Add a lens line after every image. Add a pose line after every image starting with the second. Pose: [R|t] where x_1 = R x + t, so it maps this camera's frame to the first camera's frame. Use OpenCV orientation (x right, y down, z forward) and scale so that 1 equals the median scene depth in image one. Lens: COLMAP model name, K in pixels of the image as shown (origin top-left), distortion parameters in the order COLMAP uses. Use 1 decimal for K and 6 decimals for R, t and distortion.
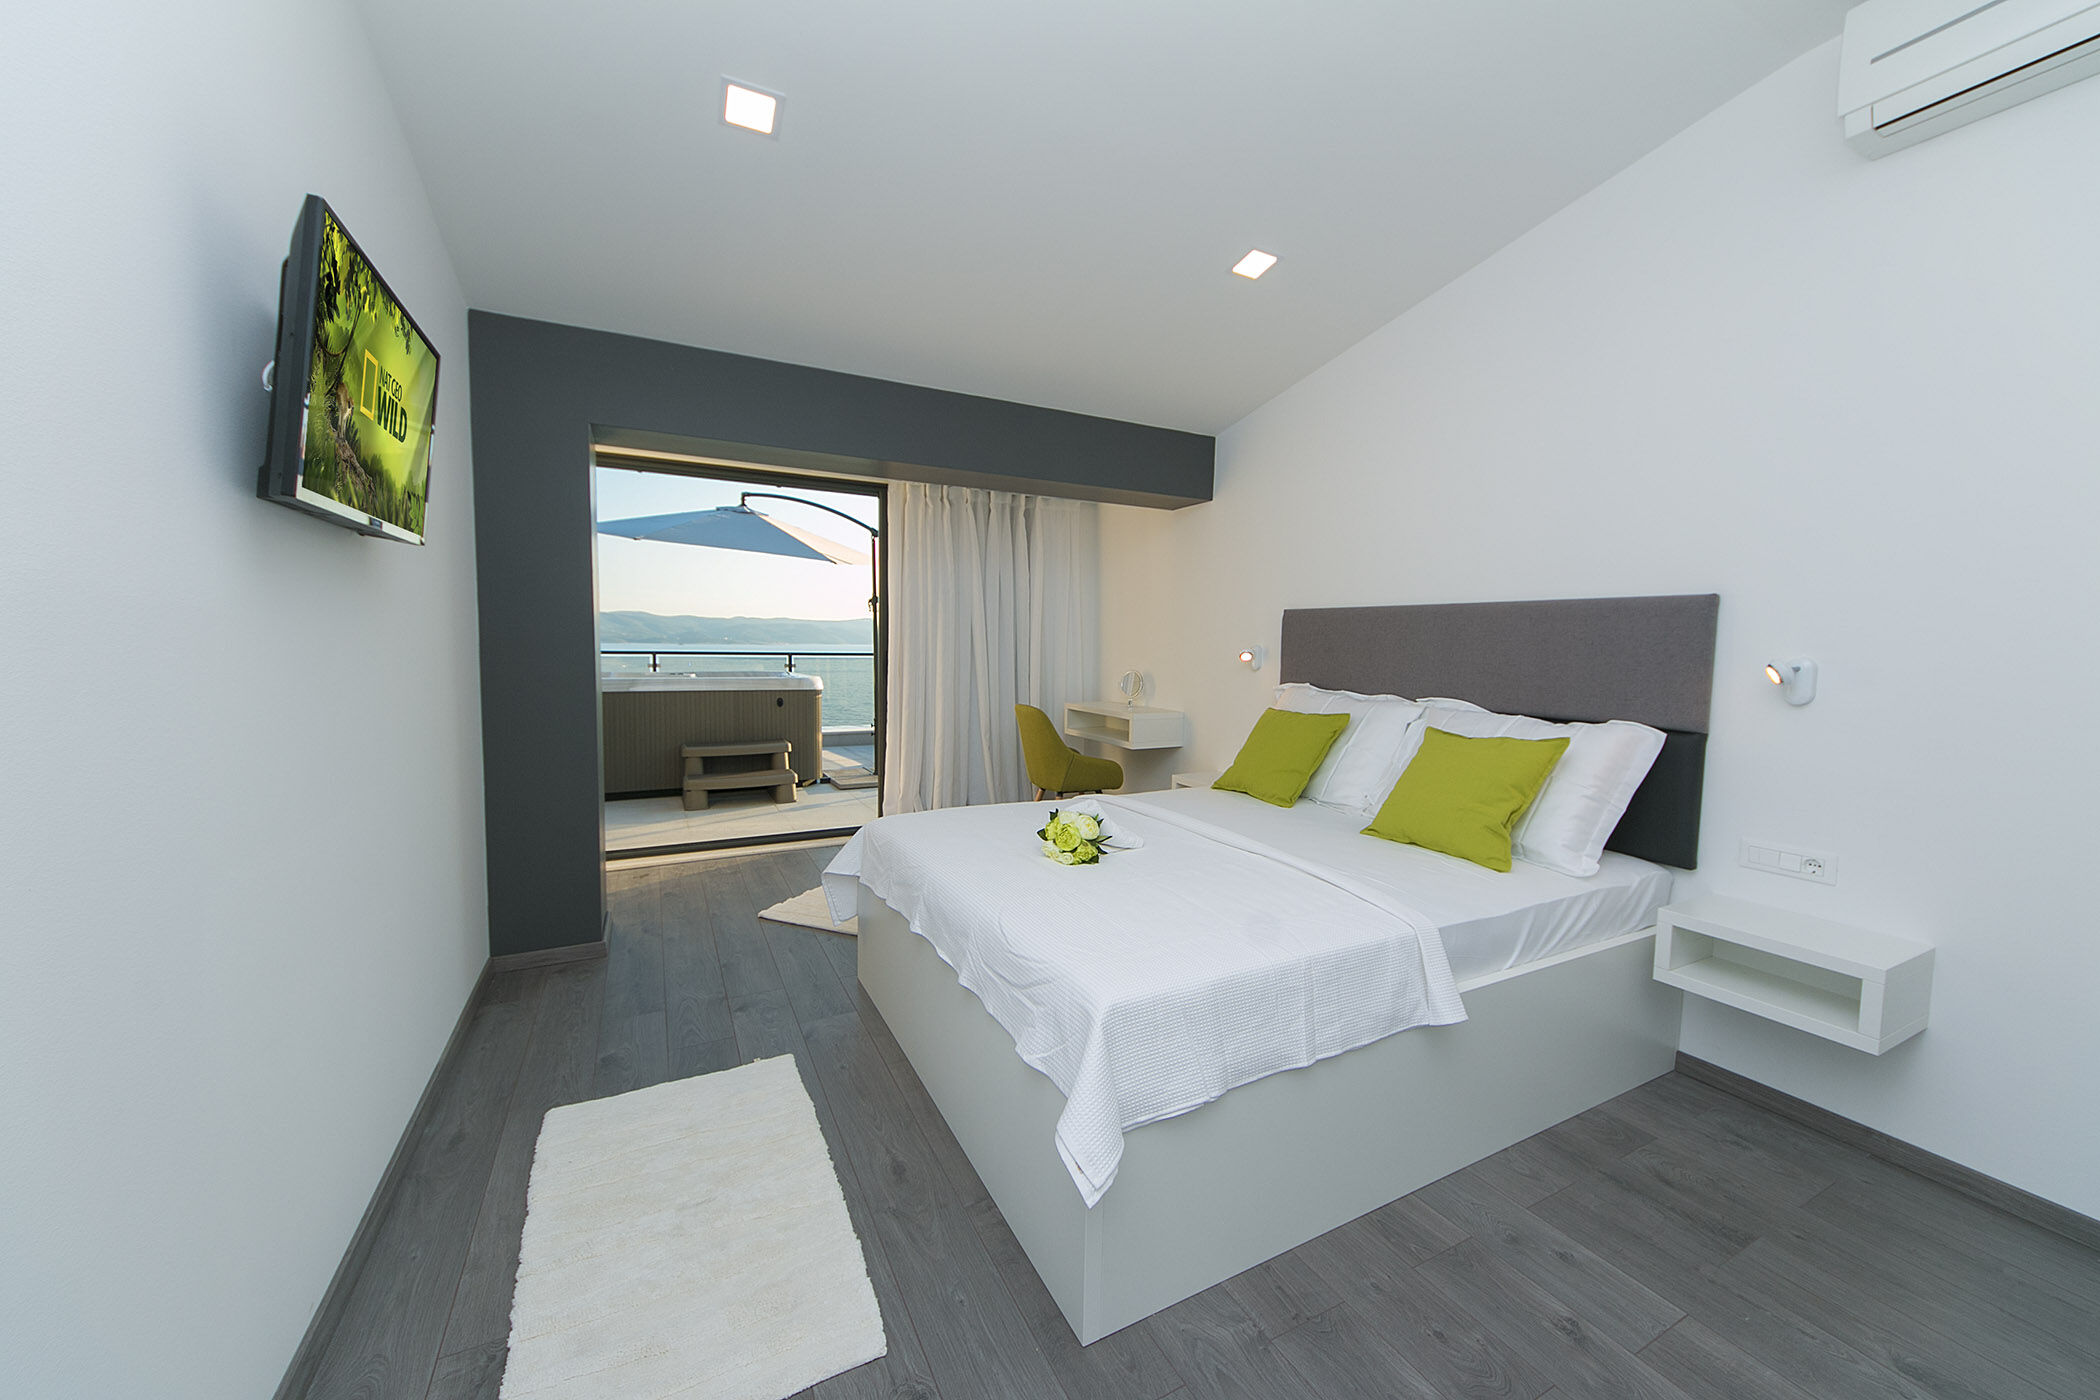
lens RADIAL K [[780.7, 0, 1055.6], [0, 780.7, 696.4], [0, 0, 1]] dist [0.002835, -0.001531]
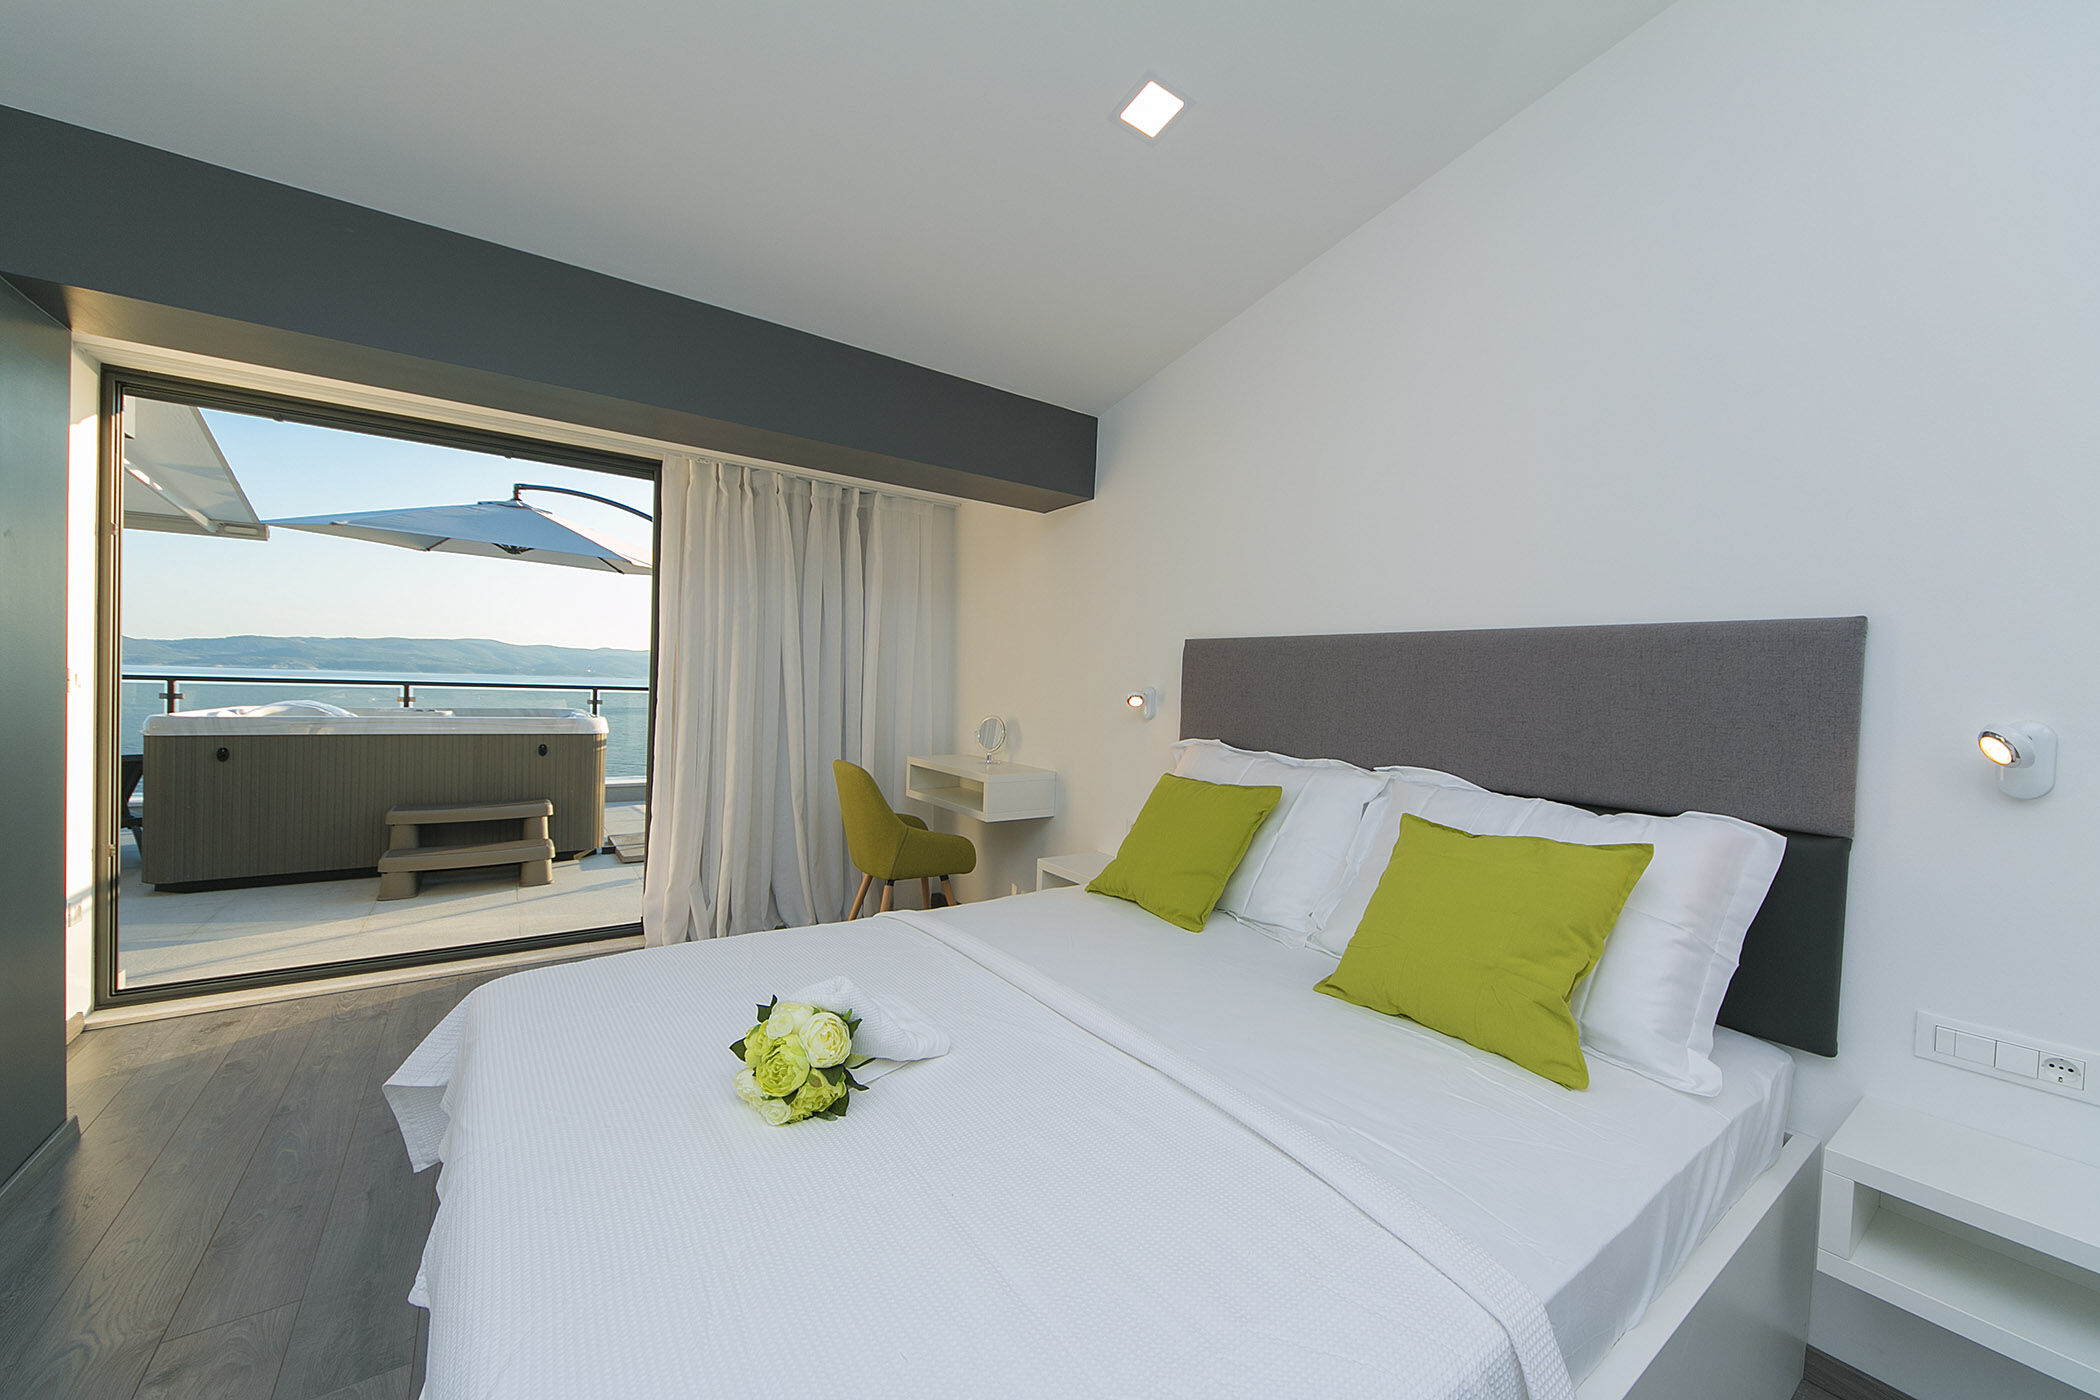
lens RADIAL K [[780.7, 0, 1060.3], [0, 780.7, 703.6], [0, 0, 1]] dist [0.002835, -0.001531]
pose [[0.989464, 0.015999, 0.143894, 0.070698], [-0.009739, 0.998980, -0.044101, -0.016889], [-0.144453, 0.042235, 0.988610, 0.294677]]
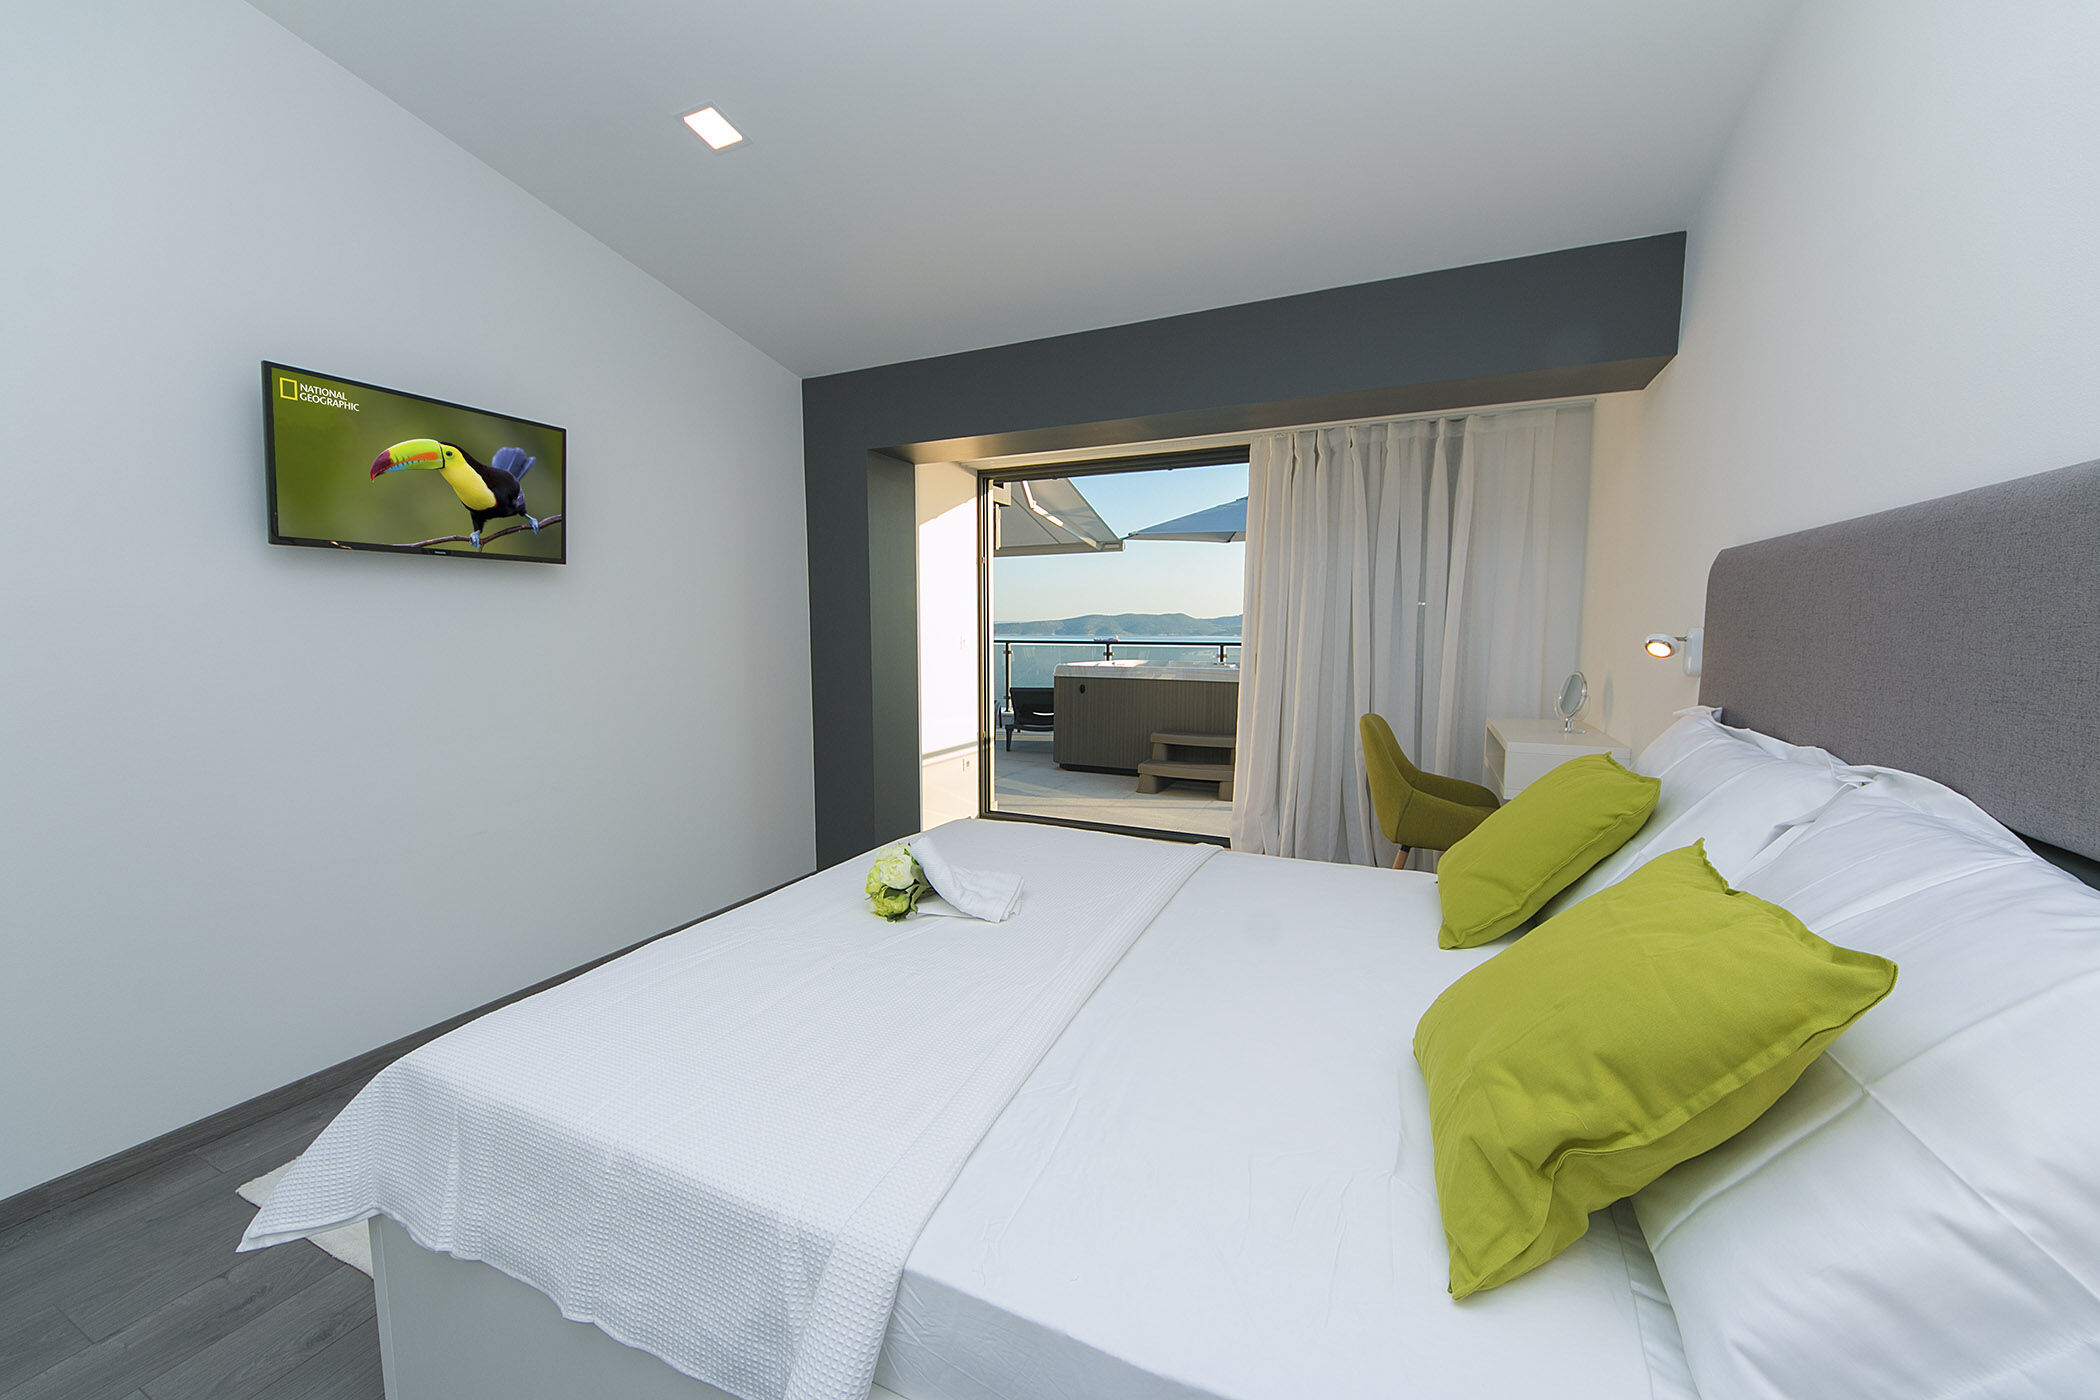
lens RADIAL K [[780.7, 0, 1051.0], [0, 780.7, 704.4], [0, 0, 1]] dist [0.002835, -0.001531]
pose [[0.615900, 0.065443, -0.785102, 0.438038], [-0.051723, 0.997753, 0.042593, -0.018215], [0.786125, 0.014374, 0.617901, 0.404824]]
